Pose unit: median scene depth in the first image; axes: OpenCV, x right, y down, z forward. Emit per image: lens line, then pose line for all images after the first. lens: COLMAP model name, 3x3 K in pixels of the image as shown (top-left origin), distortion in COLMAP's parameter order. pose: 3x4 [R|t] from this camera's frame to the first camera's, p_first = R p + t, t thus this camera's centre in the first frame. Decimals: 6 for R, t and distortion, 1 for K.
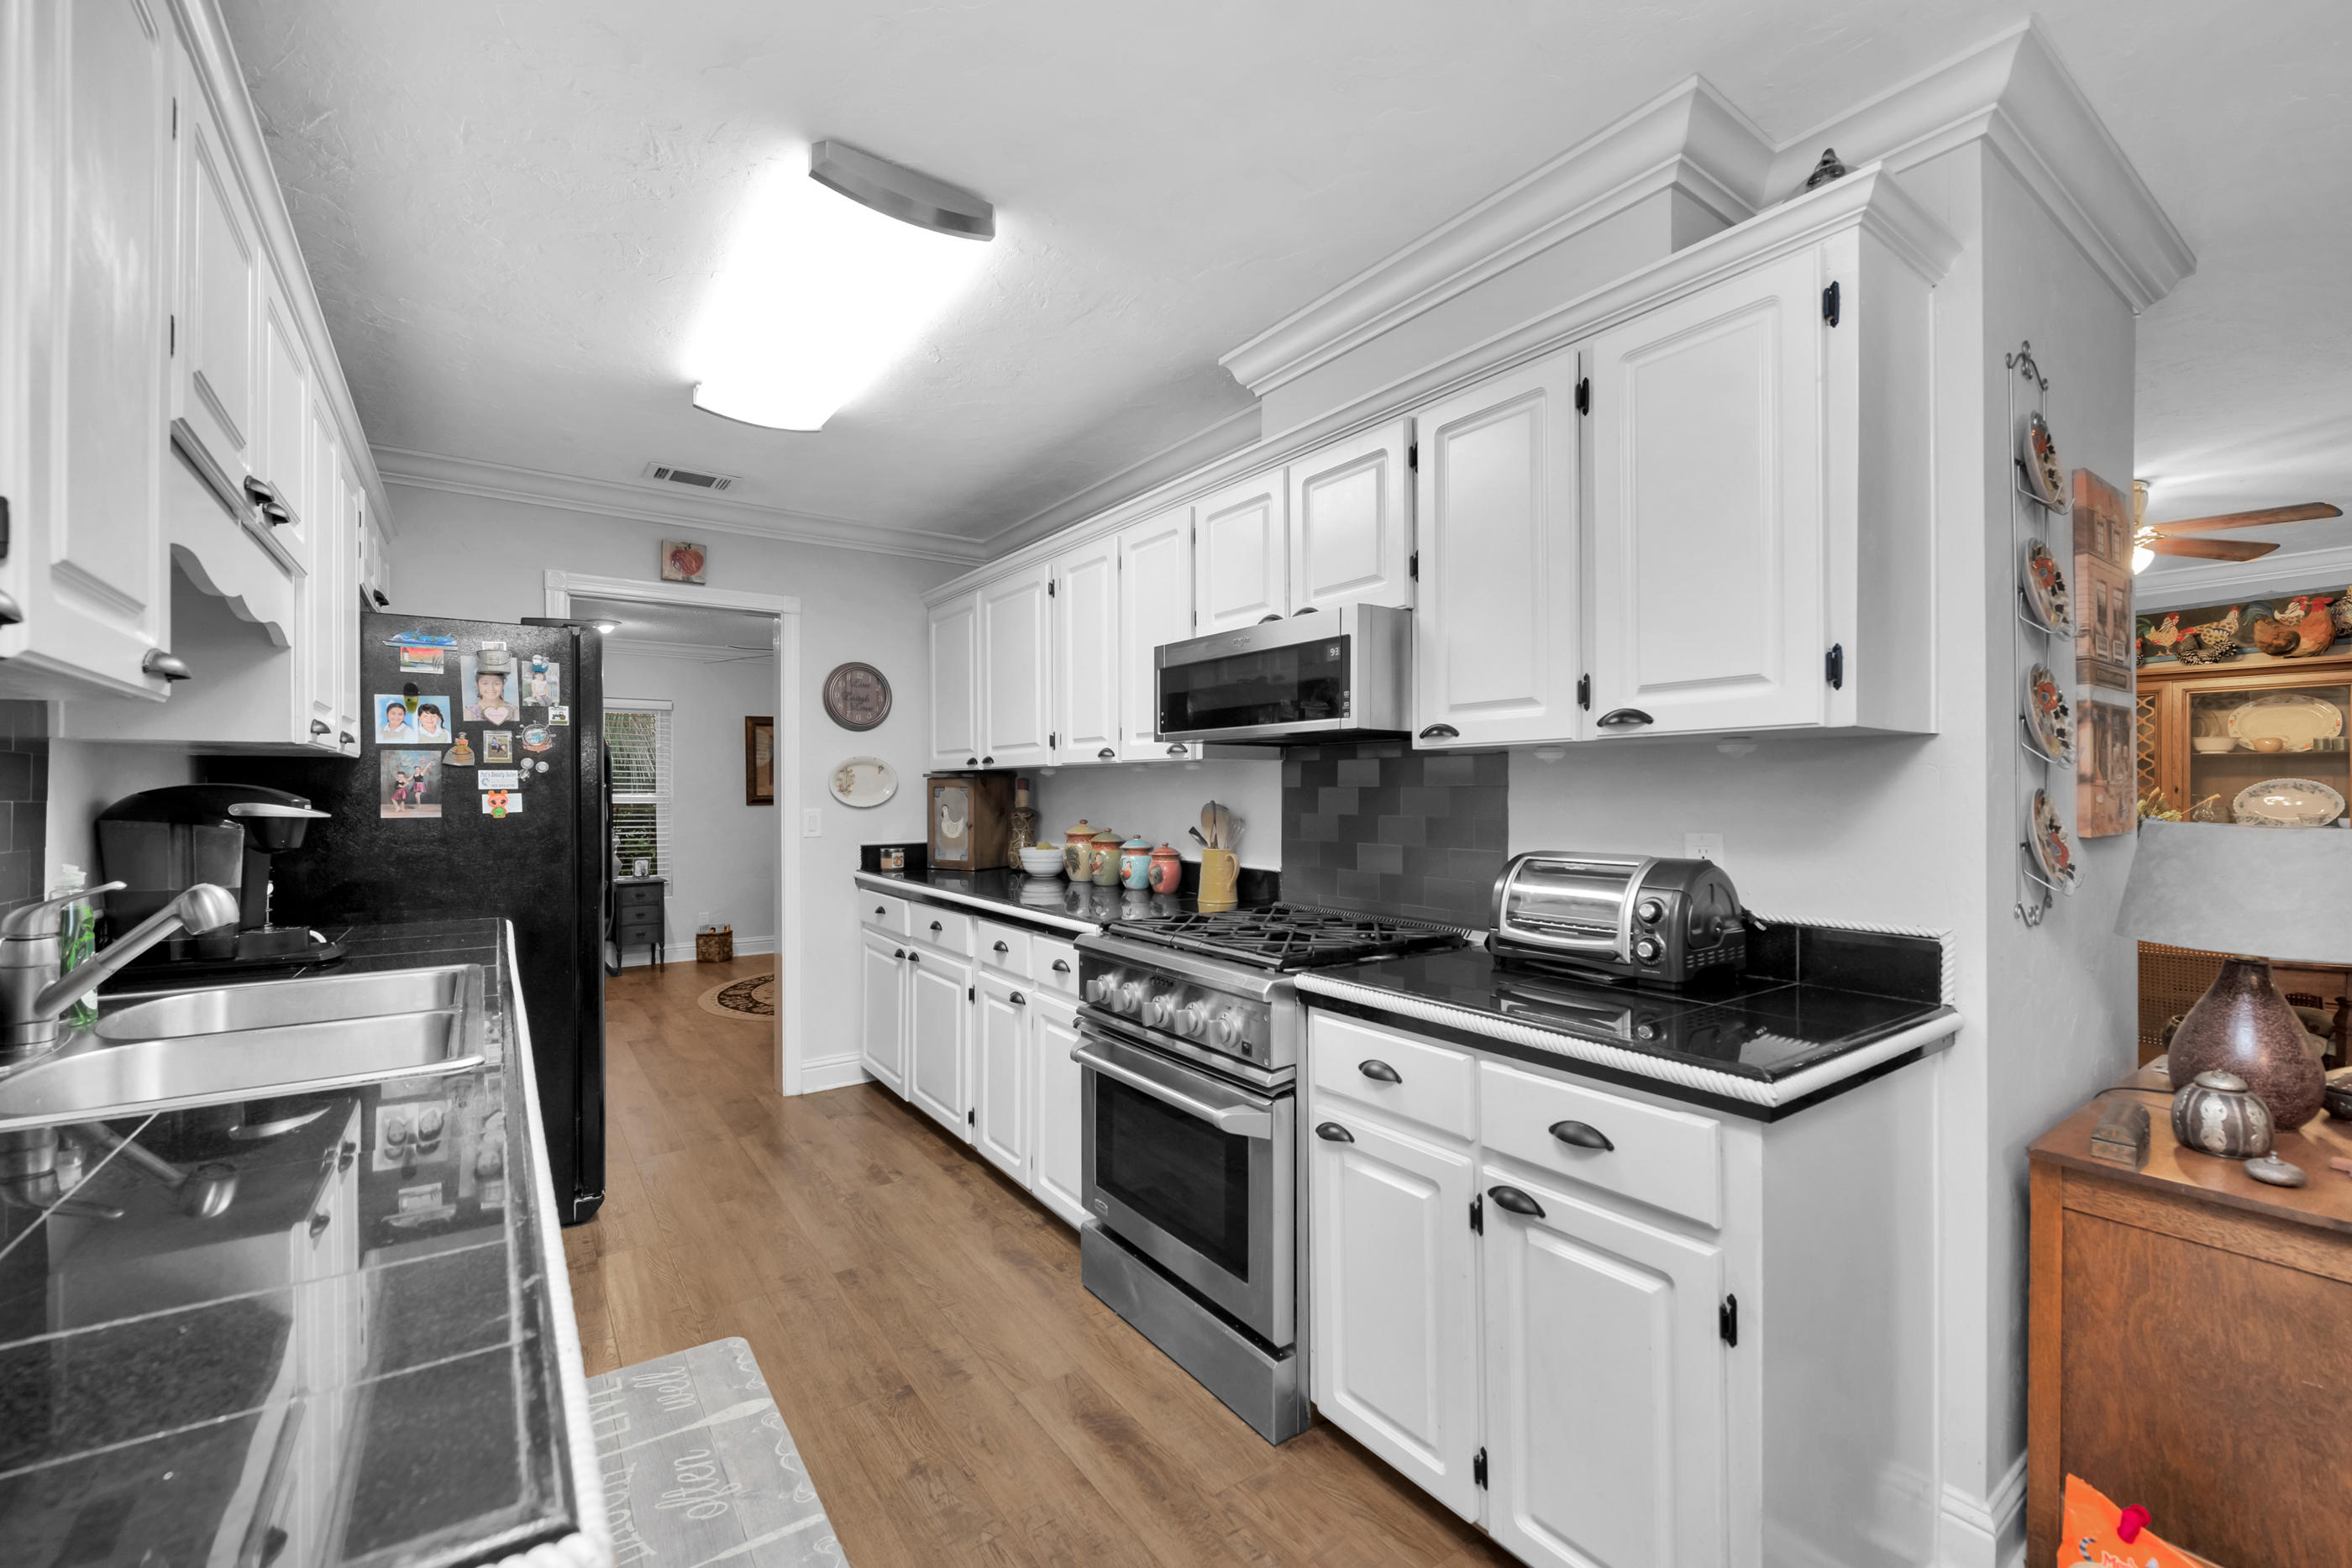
lens RADIAL K [[961.9, 0, 1184.2], [0, 961.9, 790.9], [0, 0, 1]] dist [-0.000232, -0.000521]
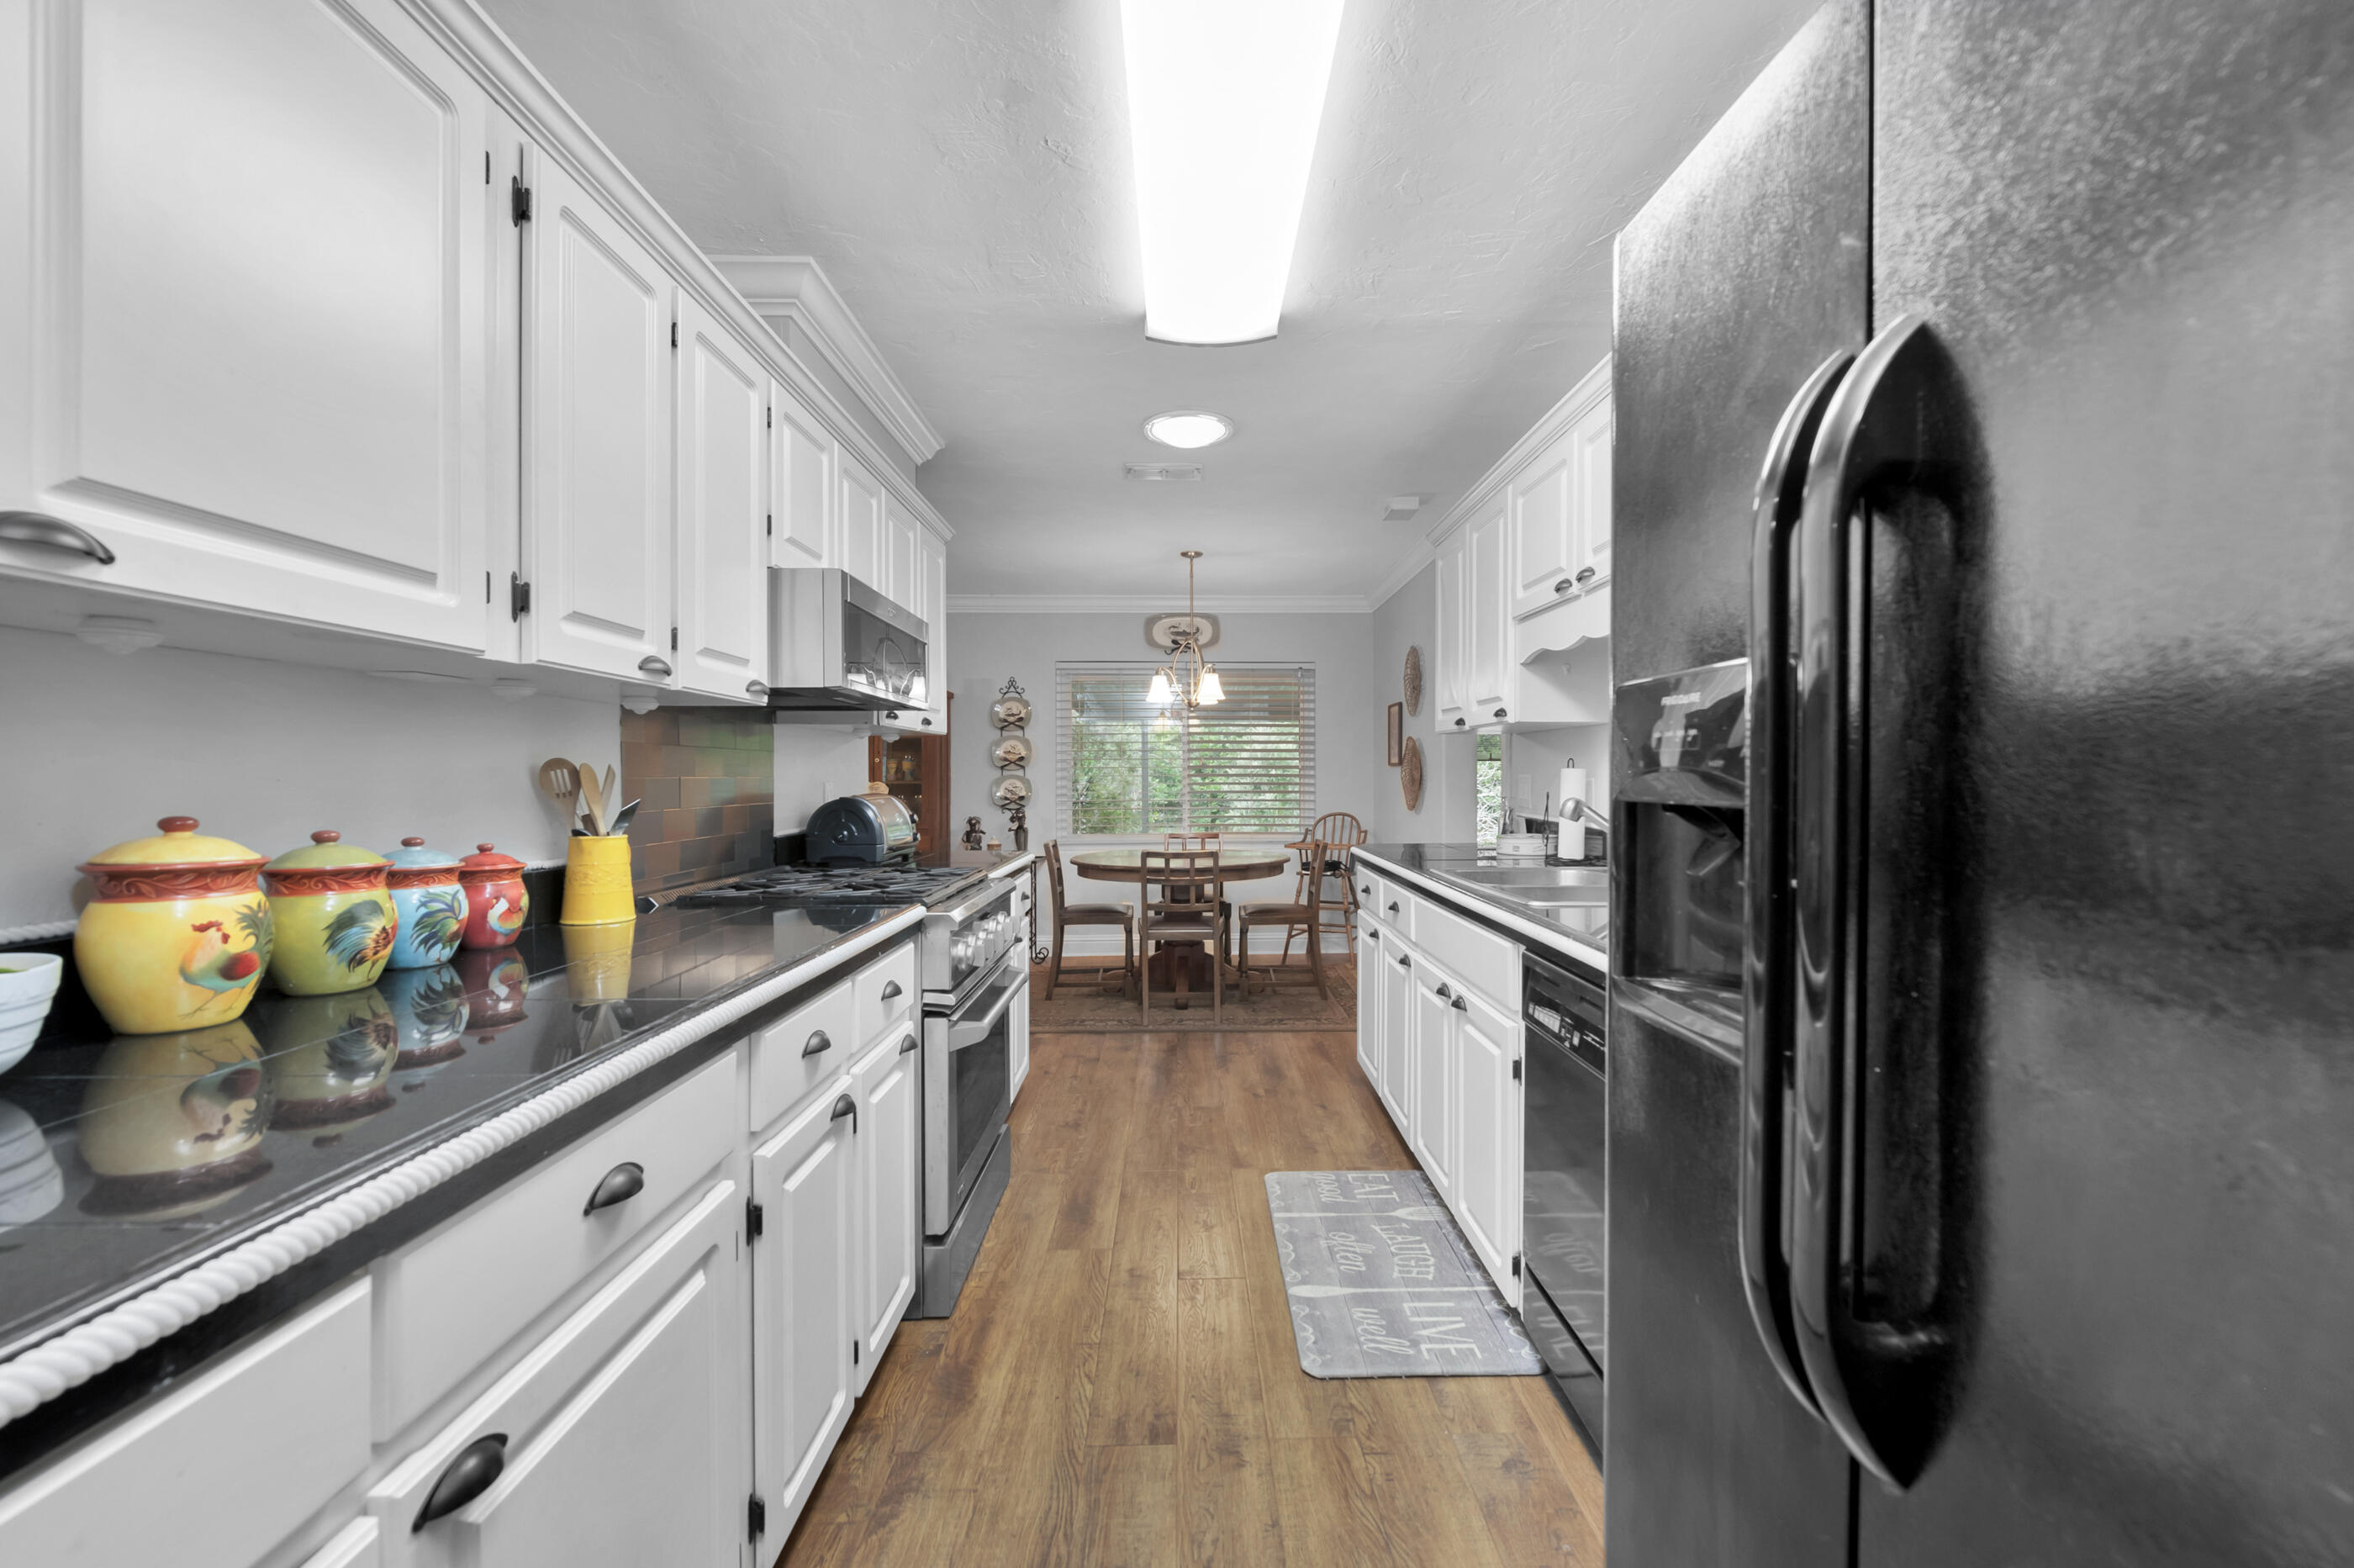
lens RADIAL K [[962.9, 0, 1184.7], [0, 962.9, 783.6], [0, 0, 1]] dist [-0.000232, -0.000521]
pose [[-0.815076, -0.000908, 0.579354, -0.953539], [0.001394, 0.999993, 0.003530, 0.035778], [-0.579353, 0.003685, -0.815069, 1.932068]]
